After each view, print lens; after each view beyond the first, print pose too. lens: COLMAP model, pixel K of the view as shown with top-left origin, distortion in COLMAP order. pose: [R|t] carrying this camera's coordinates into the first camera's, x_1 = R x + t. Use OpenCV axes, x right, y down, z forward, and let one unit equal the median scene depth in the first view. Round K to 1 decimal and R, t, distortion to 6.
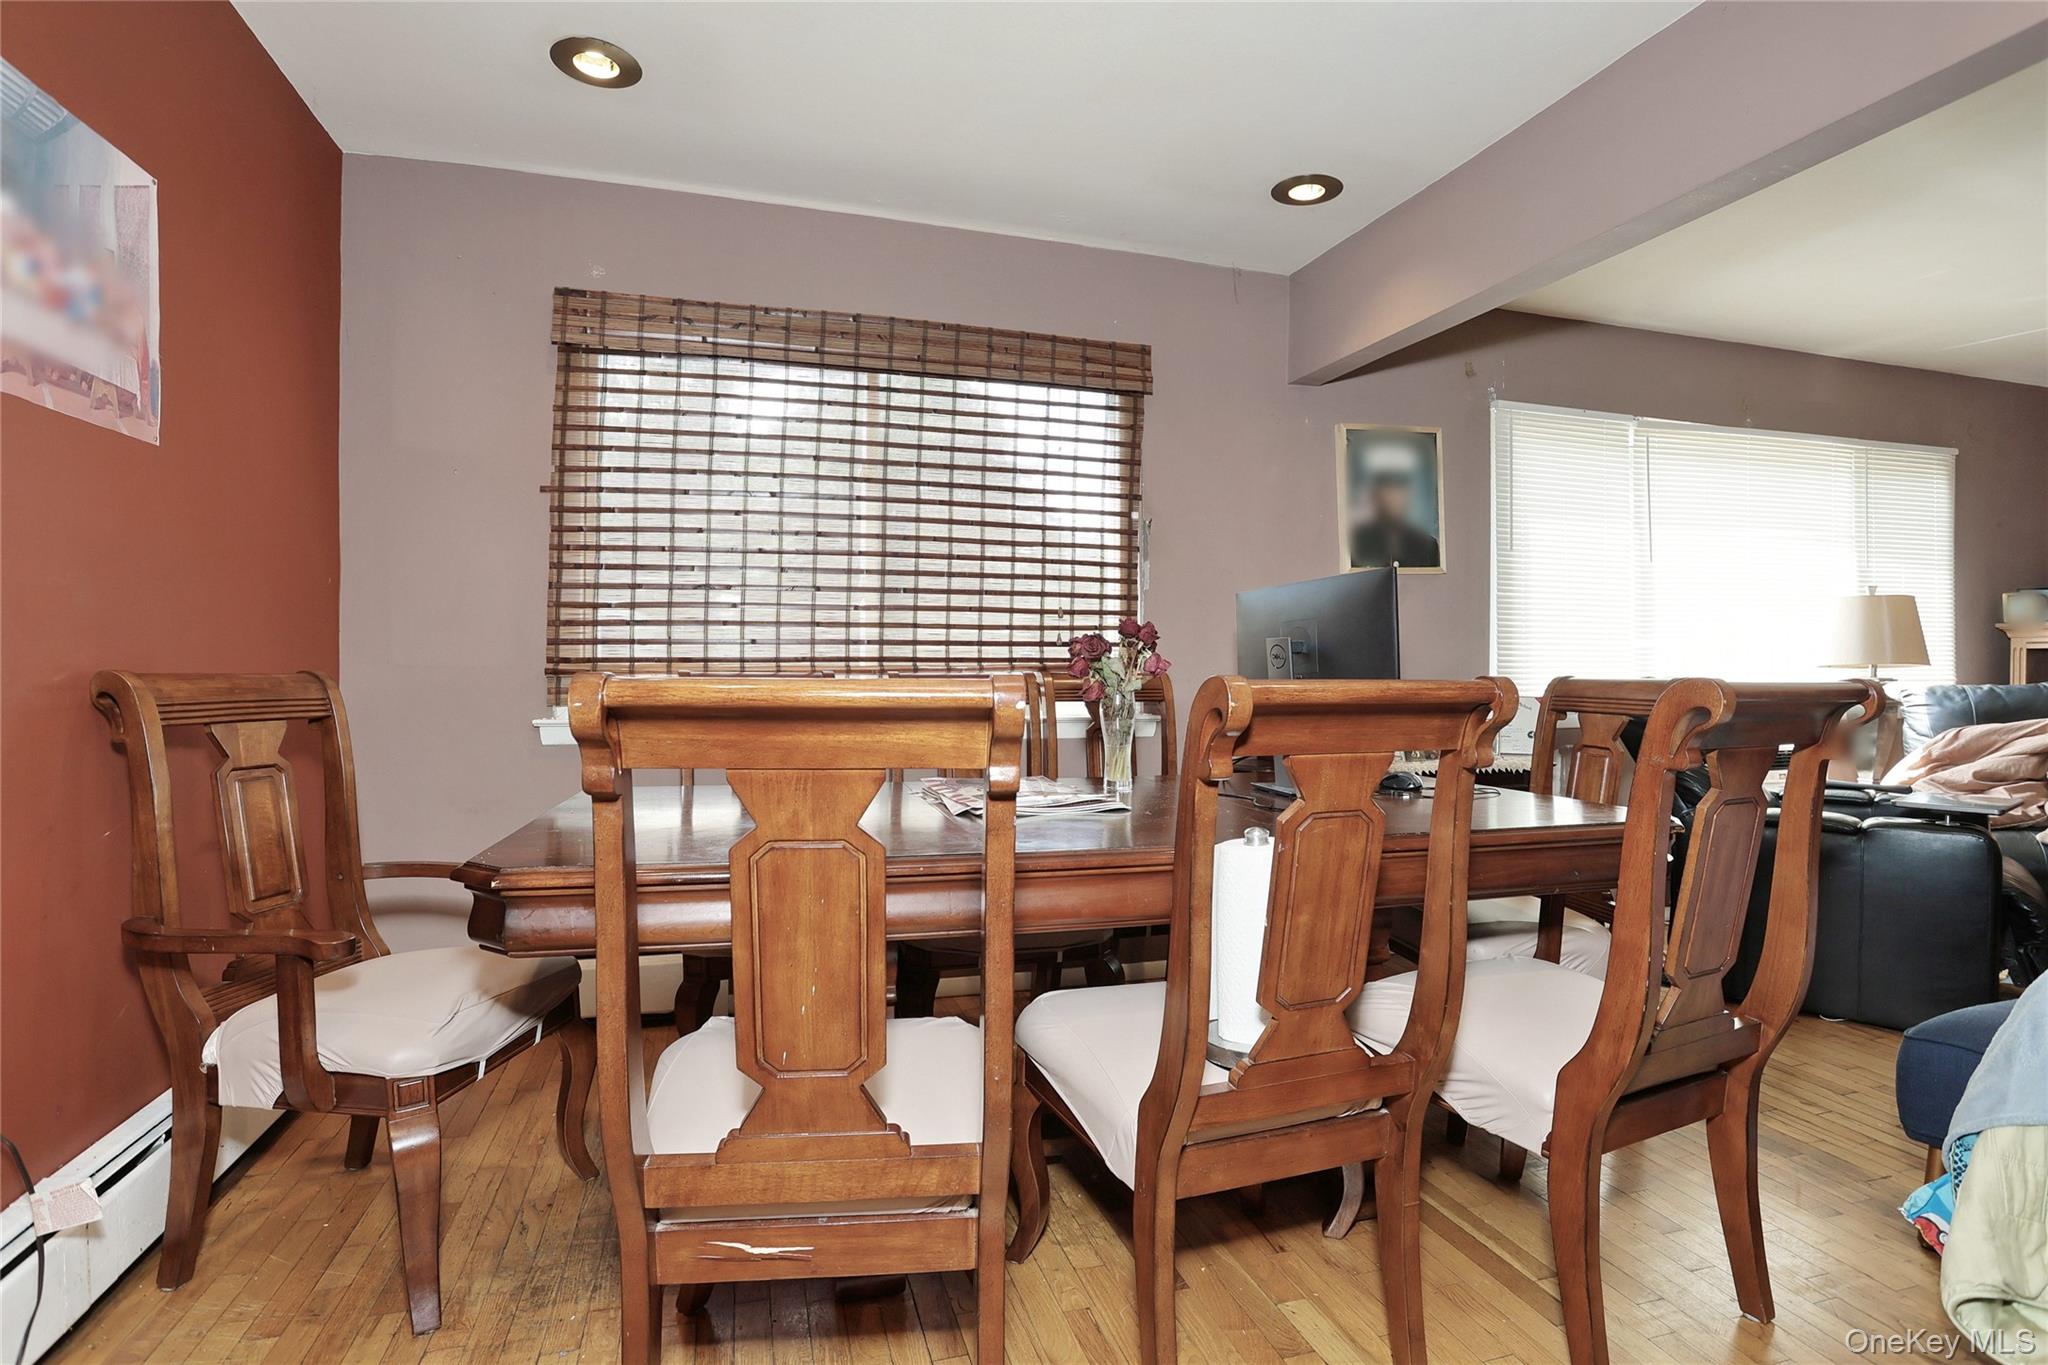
lens RADIAL K [[1006.7, 0, 1017.5], [0, 1006.7, 676.3], [0, 0, 1]] dist [-0.073788, 0.029635]
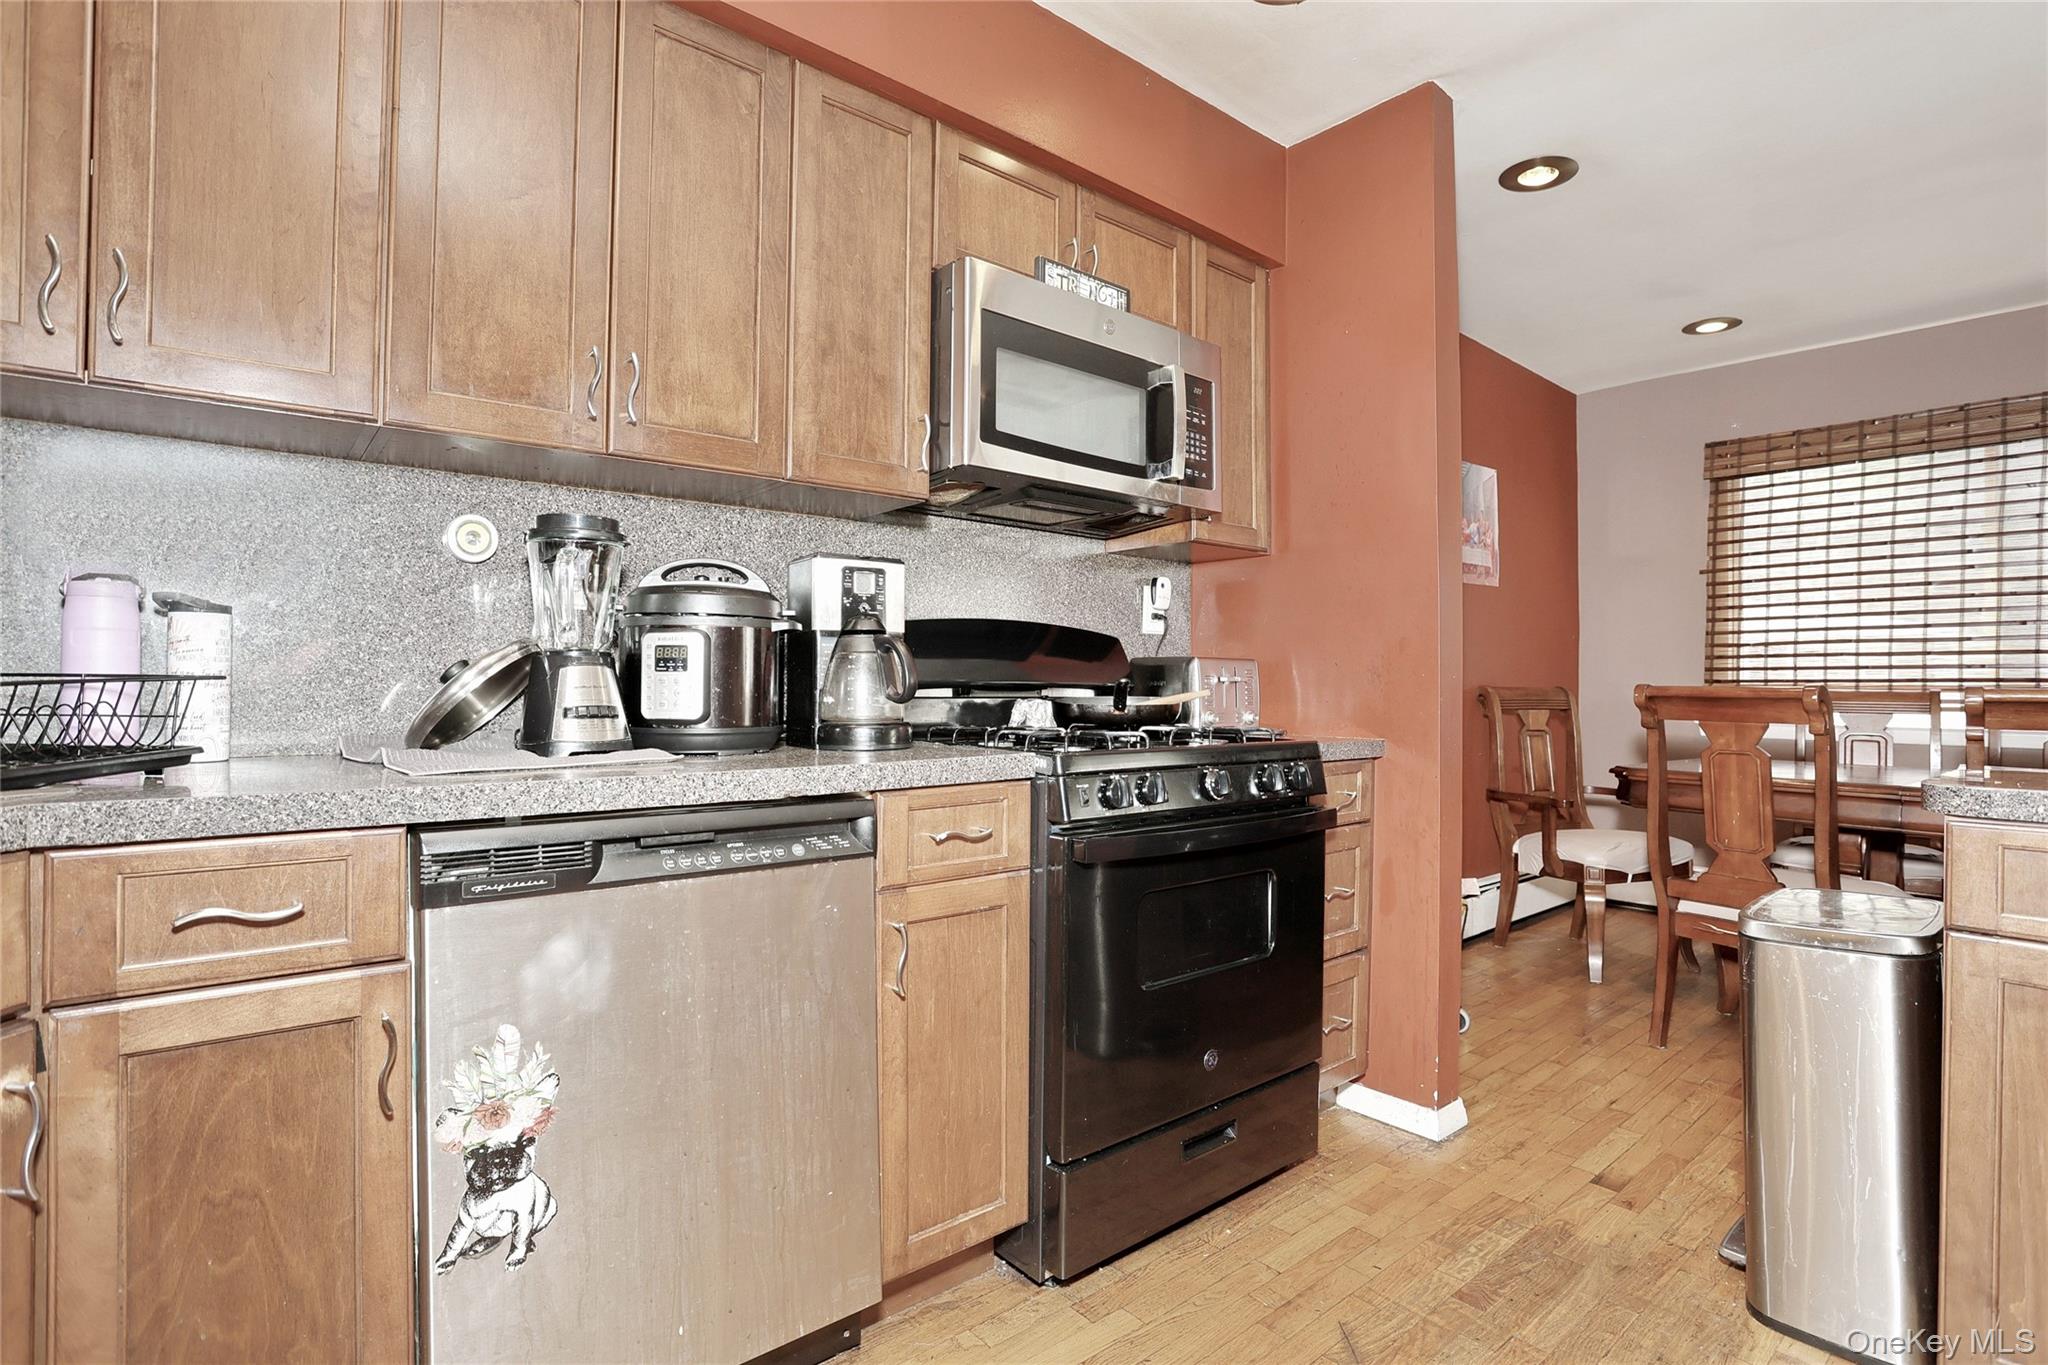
lens RADIAL K [[1006.7, 0, 1017.5], [0, 1006.7, 676.3], [0, 0, 1]] dist [-0.073788, 0.029635]
pose [[0.413313, -0.006012, -0.910569, 0.483227], [-0.015016, 0.999797, -0.013417, 0.012915], [0.910465, 0.019218, 0.413139, -0.626600]]
